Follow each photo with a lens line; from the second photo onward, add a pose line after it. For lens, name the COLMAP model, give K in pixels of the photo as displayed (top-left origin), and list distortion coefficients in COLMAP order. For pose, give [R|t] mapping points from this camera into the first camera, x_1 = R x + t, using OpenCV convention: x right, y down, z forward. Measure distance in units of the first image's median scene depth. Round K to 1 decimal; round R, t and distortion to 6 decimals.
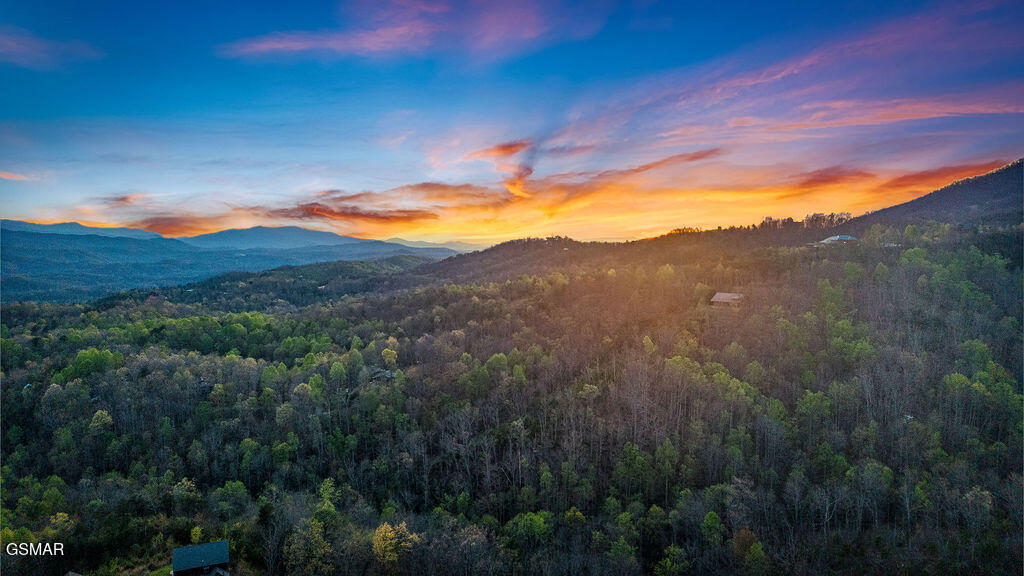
lens RADIAL K [[692.8, 0, 512.0], [0, 692.8, 288.0], [0, 0, 1]] dist [0.064015, -0.080948]
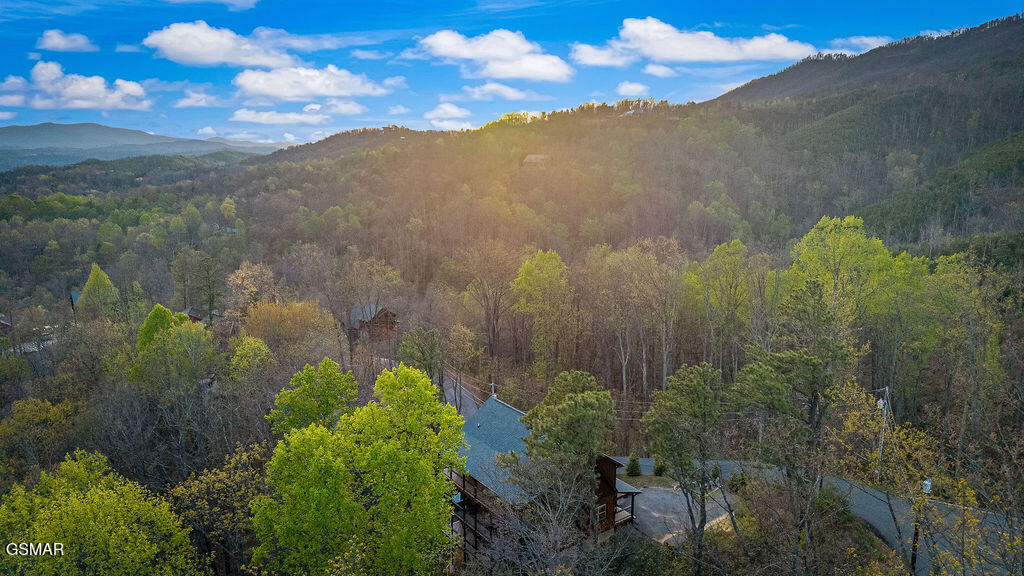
lens RADIAL K [[692.8, 0, 512.0], [0, 692.8, 288.0], [0, 0, 1]] dist [0.064015, -0.080948]
pose [[0.974645, -0.045433, 0.219095, 0.006708], [0.014718, 0.990066, 0.139832, 0.068387], [-0.223271, -0.133062, 0.965632, -0.140699]]
